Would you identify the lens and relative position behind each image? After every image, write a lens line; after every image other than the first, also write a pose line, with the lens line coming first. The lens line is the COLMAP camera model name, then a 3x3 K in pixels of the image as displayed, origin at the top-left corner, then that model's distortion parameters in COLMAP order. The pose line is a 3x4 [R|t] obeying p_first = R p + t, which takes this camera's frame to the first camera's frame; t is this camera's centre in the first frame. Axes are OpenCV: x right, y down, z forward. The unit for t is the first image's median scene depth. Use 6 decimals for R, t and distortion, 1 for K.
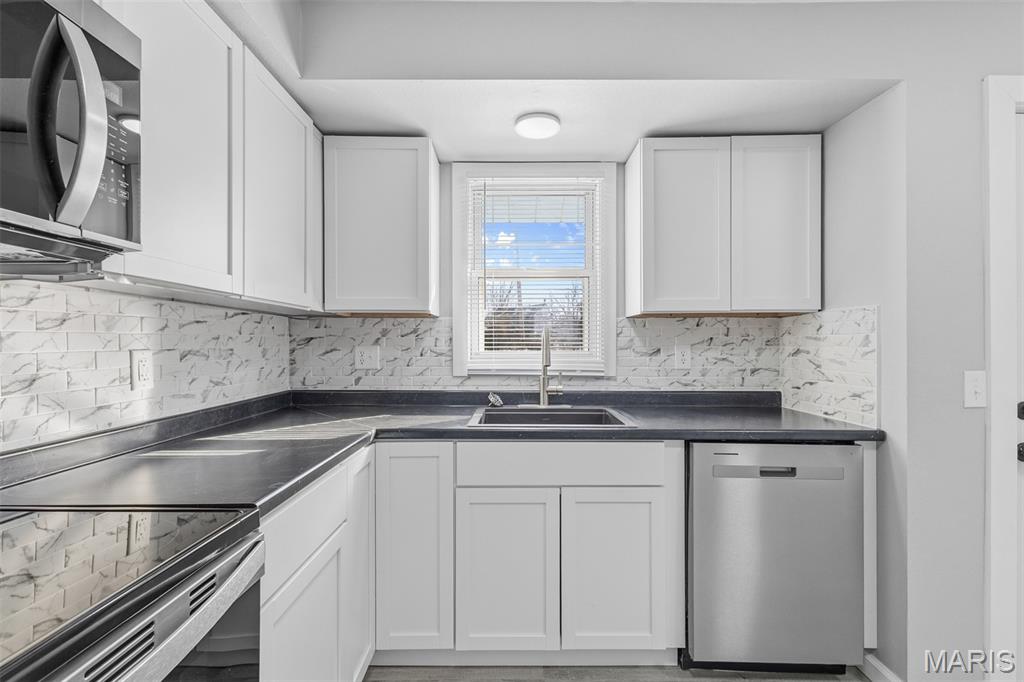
lens RADIAL K [[448.6, 0, 510.3], [0, 448.6, 344.6], [0, 0, 1]] dist [0.010798, -0.001754]
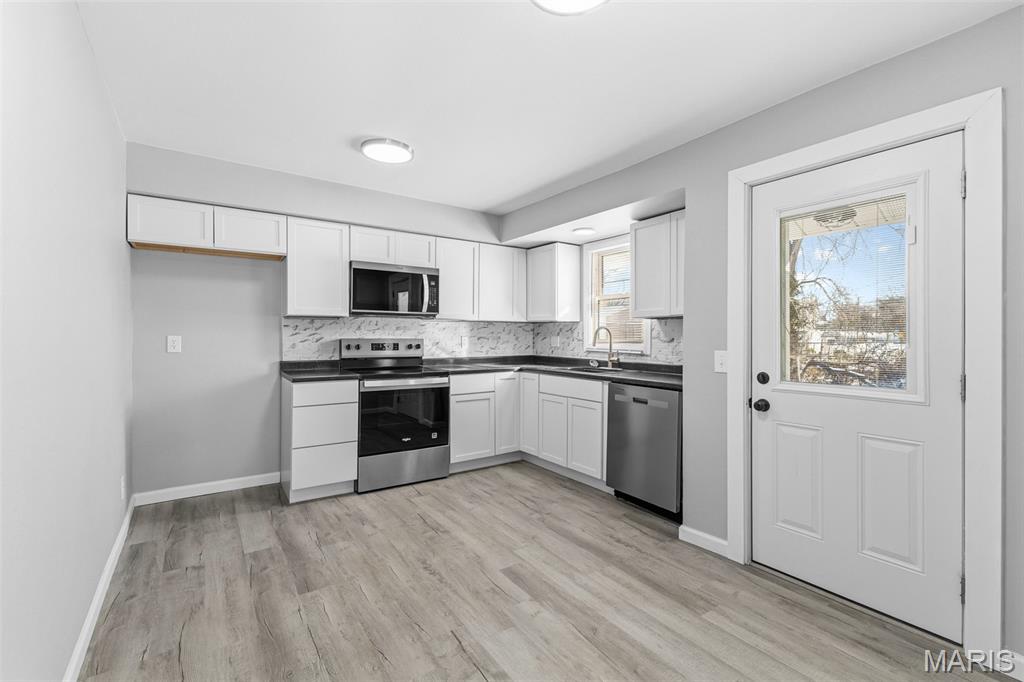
lens RADIAL K [[448.6, 0, 511.7], [0, 448.6, 336.6], [0, 0, 1]] dist [0.010798, -0.001754]
pose [[0.571151, 0.003890, -0.820836, 1.405032], [-0.007761, 0.999970, -0.000661, 0.009018], [0.820809, 0.006748, 0.571163, -0.418563]]
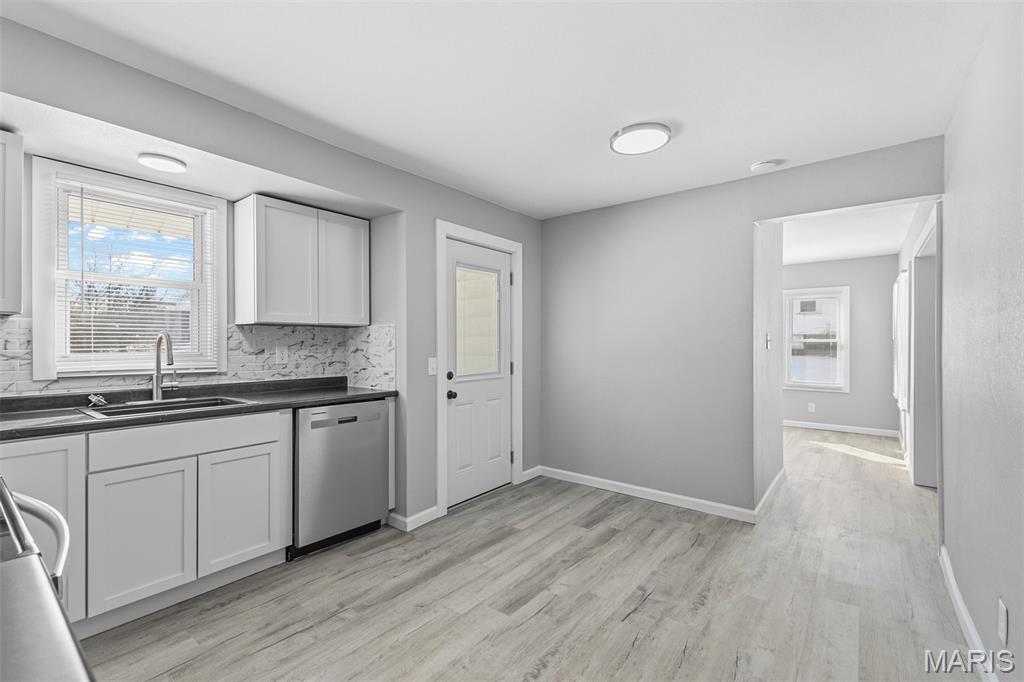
lens RADIAL K [[448.6, 0, 514.1], [0, 448.6, 341.3], [0, 0, 1]] dist [0.010798, -0.001754]
pose [[0.609721, 0.003794, 0.792607, -0.283957], [0.004088, 0.999960, -0.007932, -0.000521], [-0.792606, 0.008077, 0.609681, -0.412362]]
